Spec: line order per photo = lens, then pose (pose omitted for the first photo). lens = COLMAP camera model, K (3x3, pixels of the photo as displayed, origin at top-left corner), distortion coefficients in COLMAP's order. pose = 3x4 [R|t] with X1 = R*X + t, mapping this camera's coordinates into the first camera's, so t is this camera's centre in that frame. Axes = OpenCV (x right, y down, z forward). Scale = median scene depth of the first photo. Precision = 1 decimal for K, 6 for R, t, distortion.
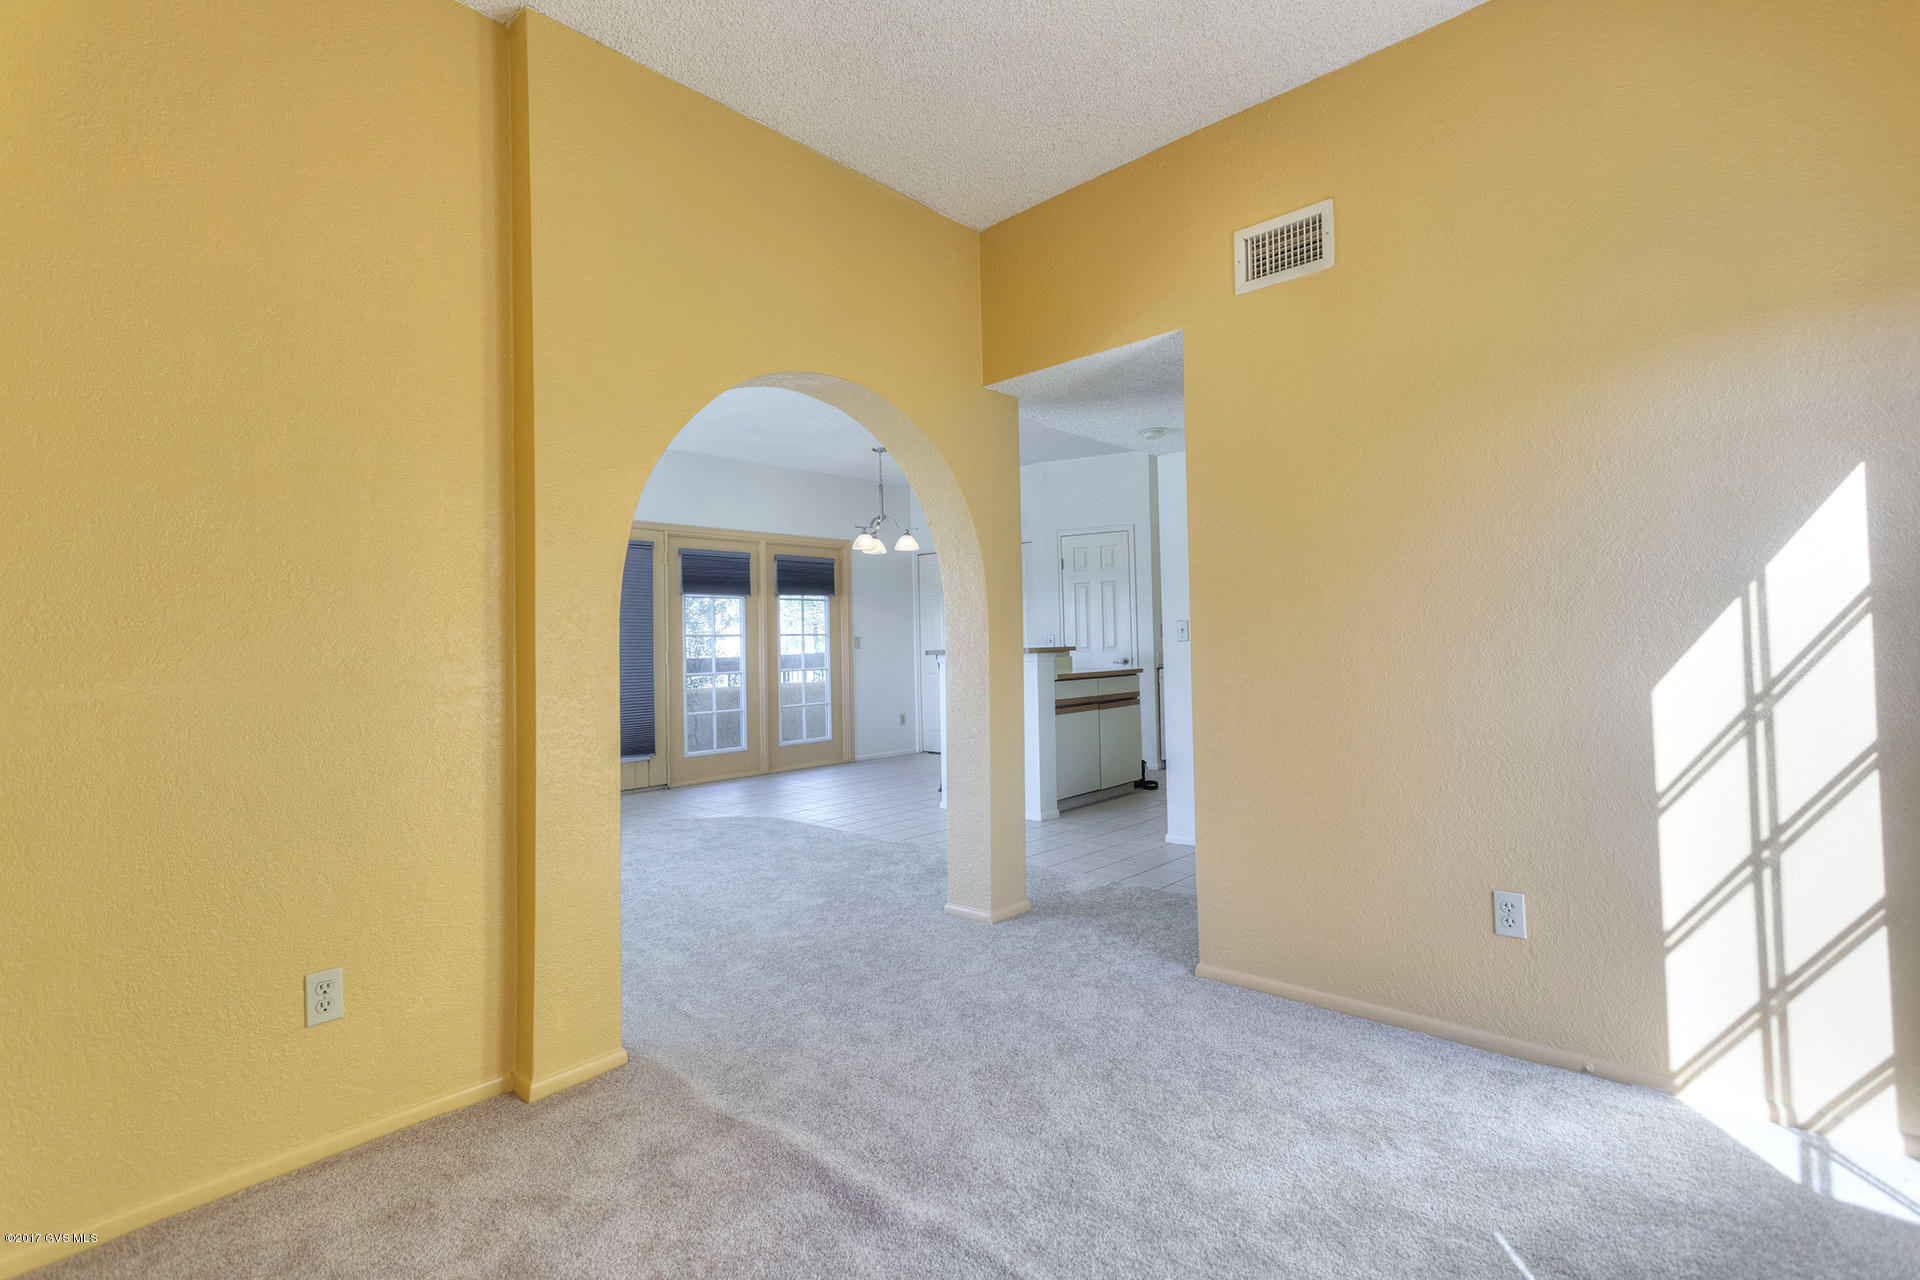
lens RADIAL K [[901.7, 0, 953.3], [0, 901.7, 634.6], [0, 0, 1]] dist [0.005339, -0.000462]
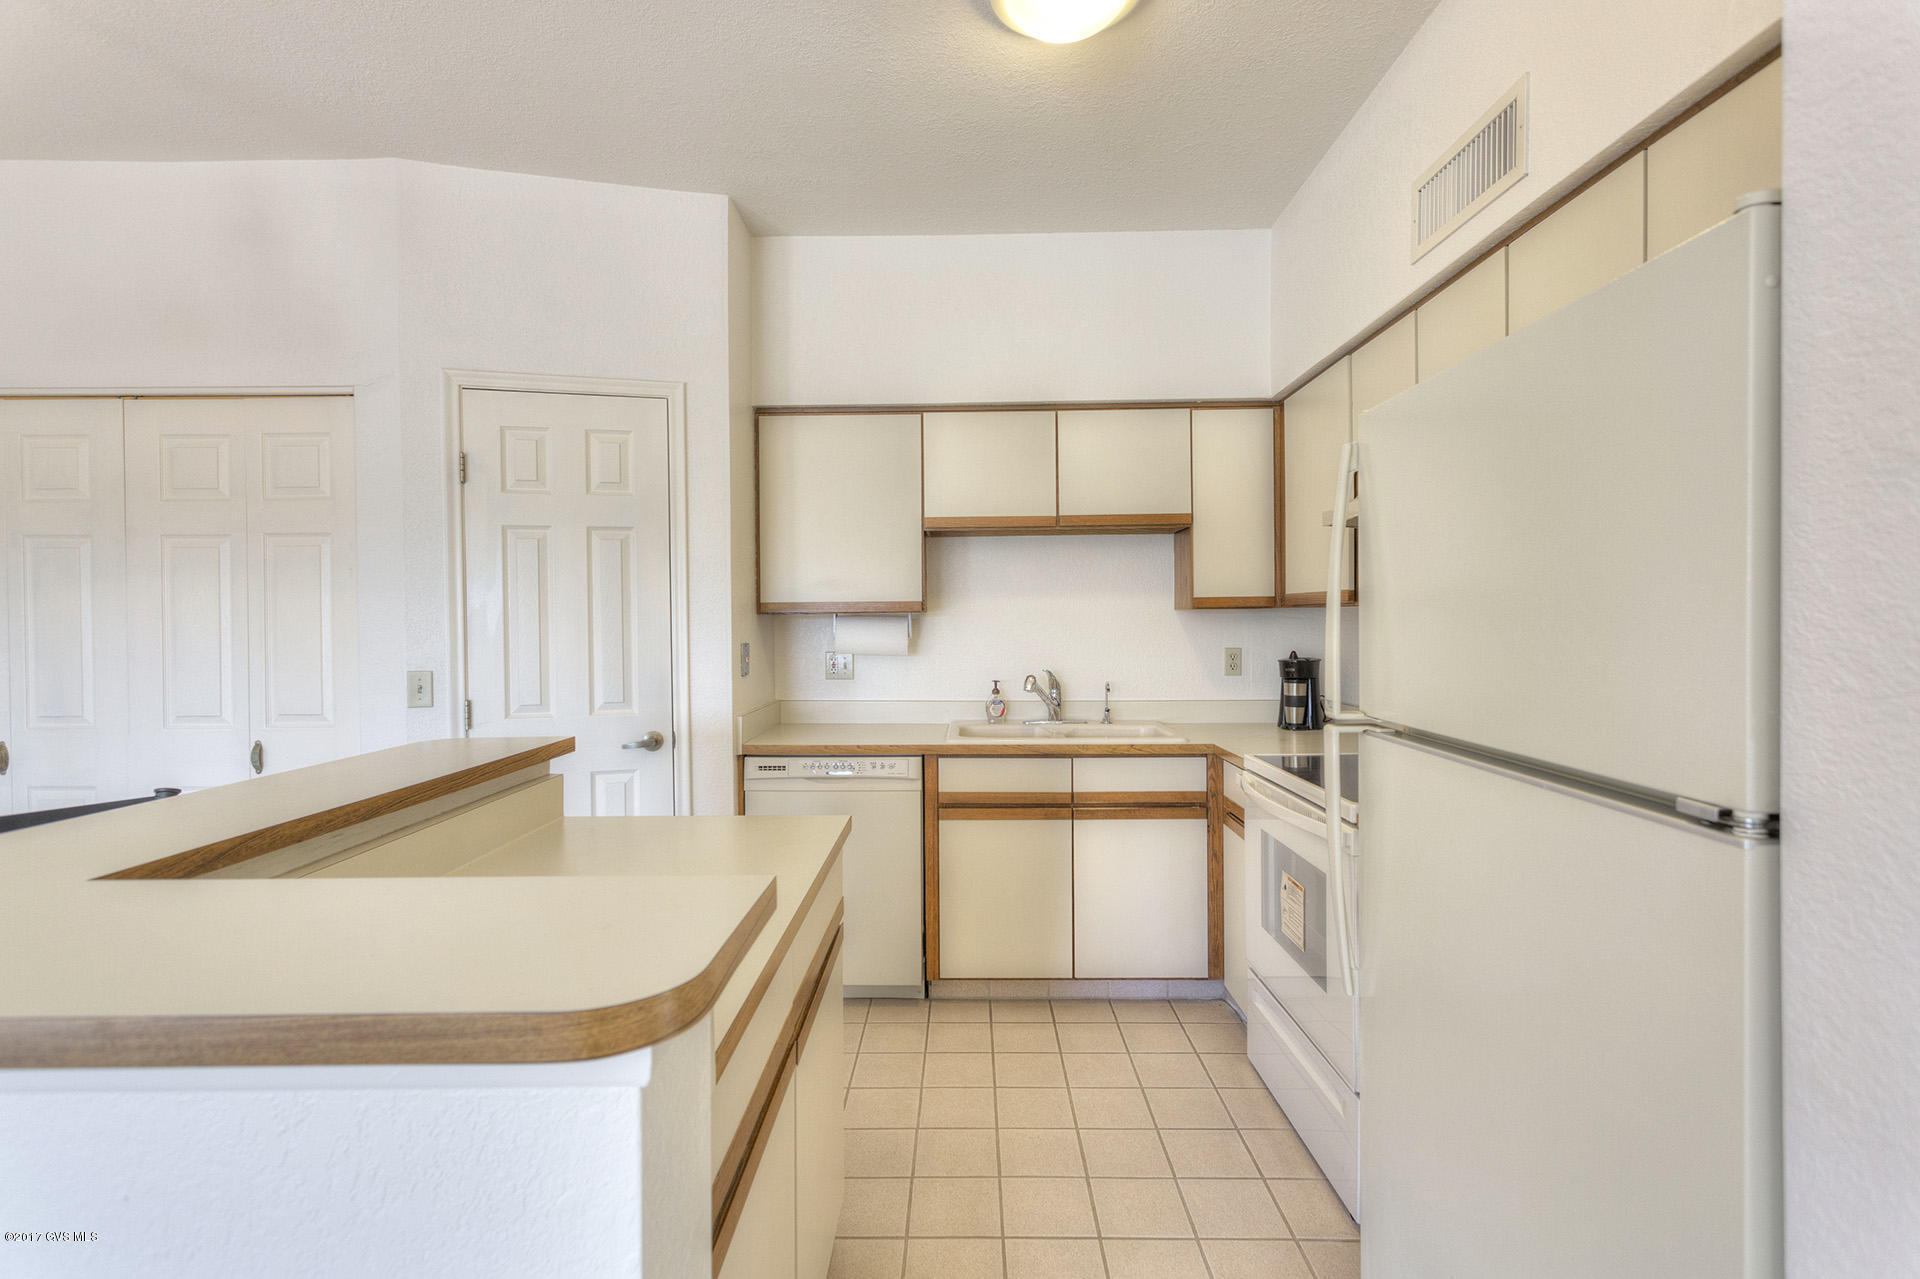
lens RADIAL K [[901.7, 0, 961.5], [0, 901.7, 628.8], [0, 0, 1]] dist [0.005339, -0.000462]
pose [[0.757139, 0.009638, 0.653183, 0.040292], [-0.012783, 0.999918, 0.000063, -0.018749], [-0.653129, -0.008397, 0.757200, 0.621195]]
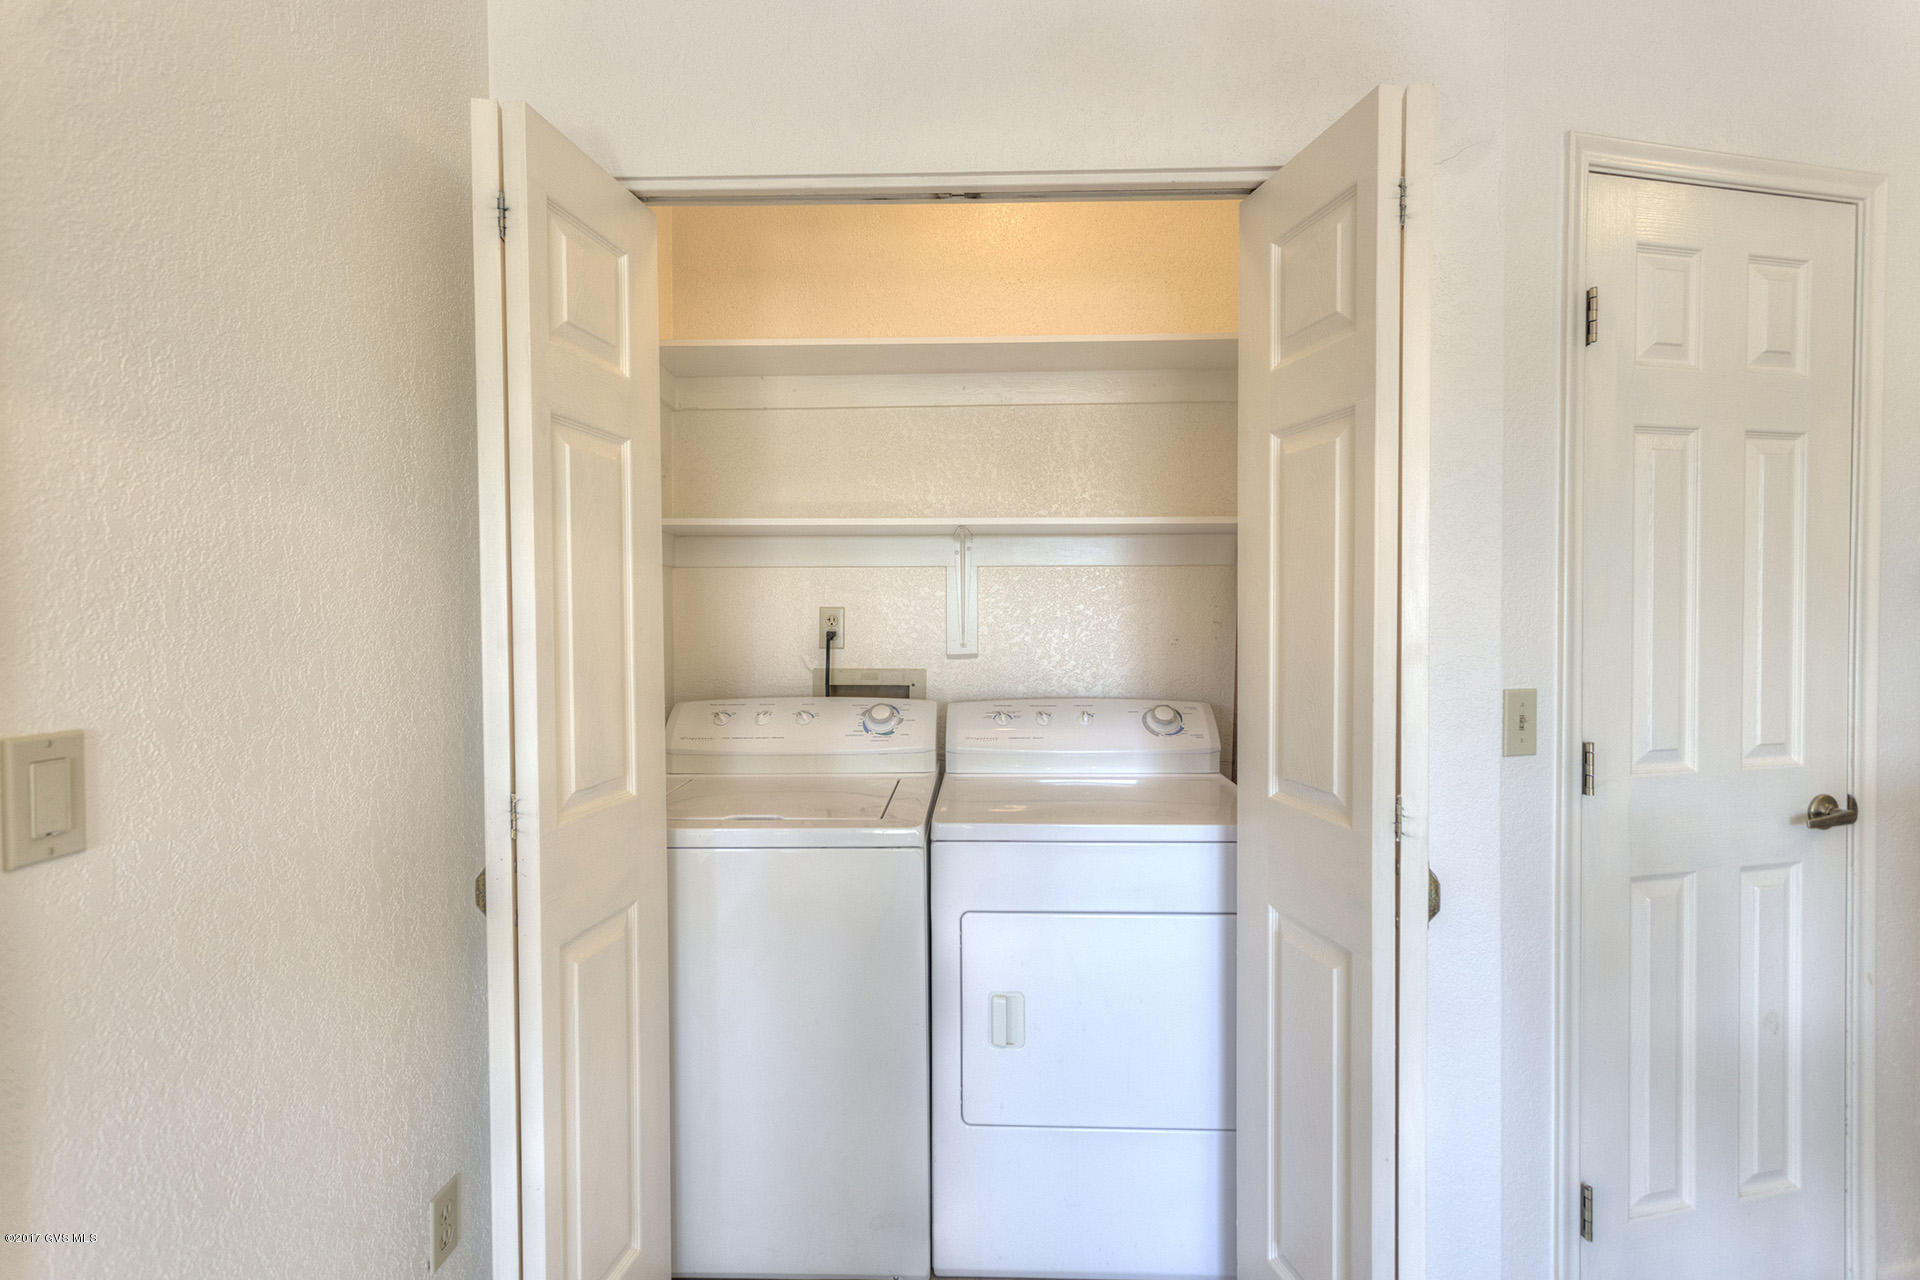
lens RADIAL K [[901.7, 0, 961.1], [0, 901.7, 625.3], [0, 0, 1]] dist [0.005339, -0.000462]
pose [[0.769370, 0.004886, 0.638785, -0.104484], [-0.017133, 0.999769, 0.012989, -0.013533], [-0.638574, -0.020937, 0.769276, 0.955276]]
